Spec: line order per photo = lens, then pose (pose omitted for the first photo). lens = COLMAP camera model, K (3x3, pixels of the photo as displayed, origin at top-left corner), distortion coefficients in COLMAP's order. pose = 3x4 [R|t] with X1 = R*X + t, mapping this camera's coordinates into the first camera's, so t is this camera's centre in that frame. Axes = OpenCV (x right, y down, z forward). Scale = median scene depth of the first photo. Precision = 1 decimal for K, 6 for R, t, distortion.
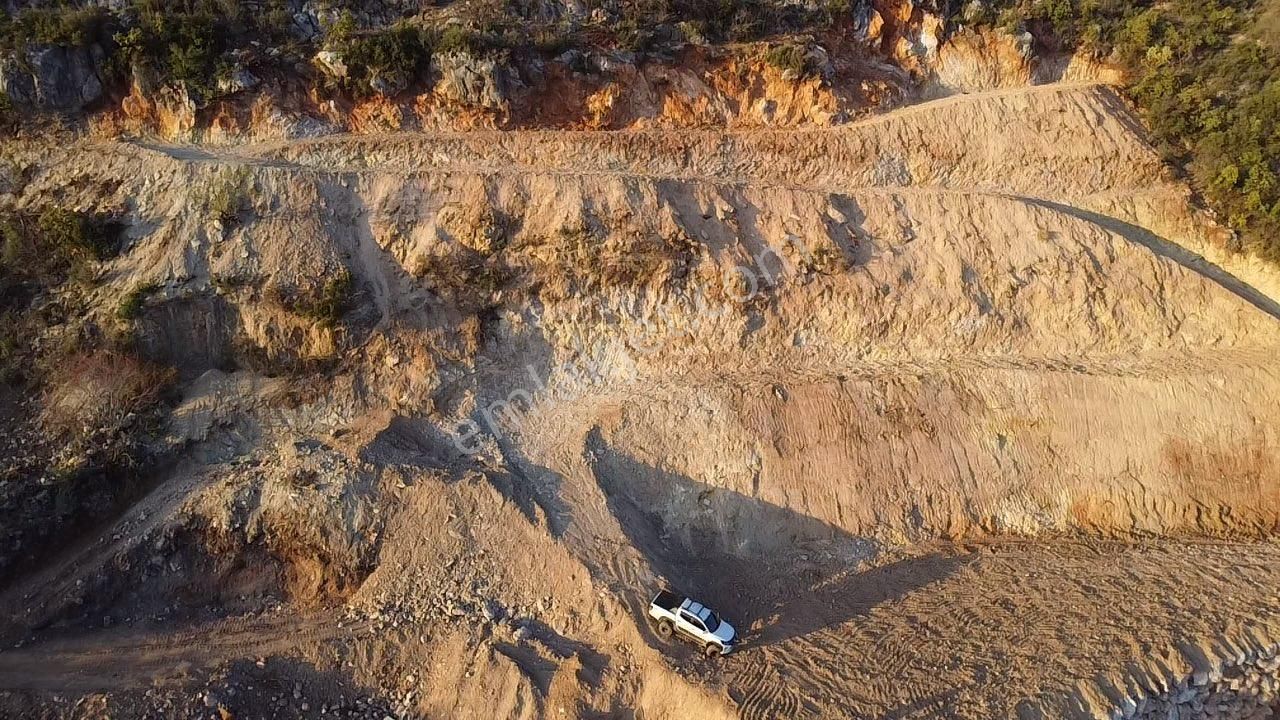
lens RADIAL K [[926.6, 0, 641.5], [0, 926.6, 361.7], [0, 0, 1]] dist [-0.024495, -0.013660]
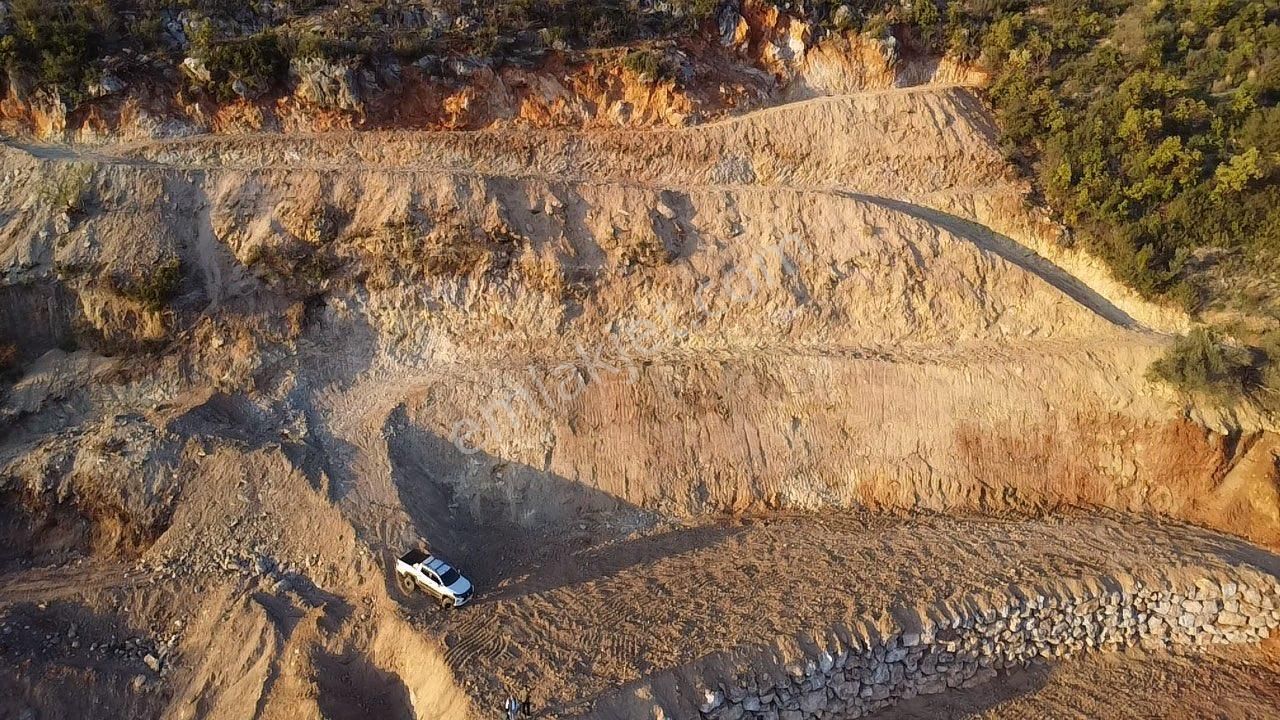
lens RADIAL K [[926.6, 0, 641.7], [0, 926.6, 361.7], [0, 0, 1]] dist [-0.024495, -0.013660]
pose [[0.999734, 0.007496, -0.021801, 0.227700], [-0.007549, 0.999969, -0.002329, 0.018551], [0.021783, 0.002493, 0.999760, -0.064900]]
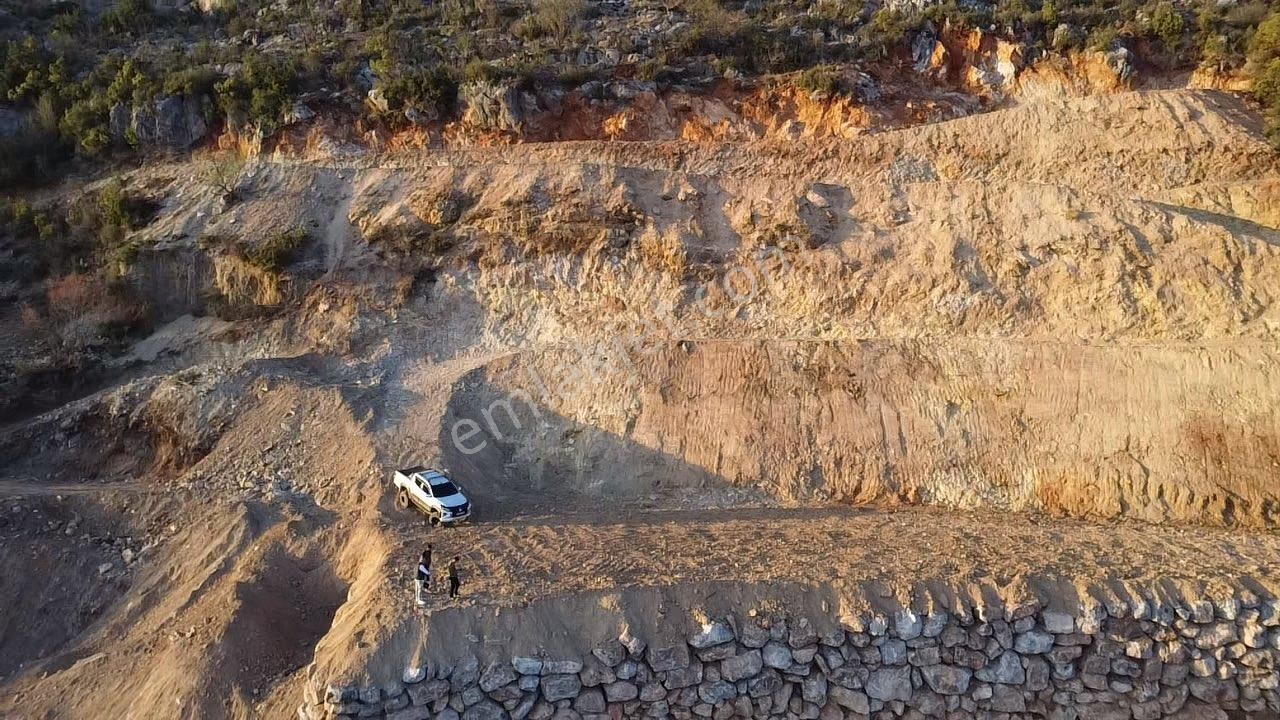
lens RADIAL K [[926.6, 0, 640.6], [0, 926.6, 365.8], [0, 0, 1]] dist [-0.024495, -0.013660]
pose [[0.940694, 0.002212, -0.339250, 0.394072], [-0.080139, 0.973128, -0.215871, 0.239451], [0.329656, 0.230255, 0.915592, 0.143346]]
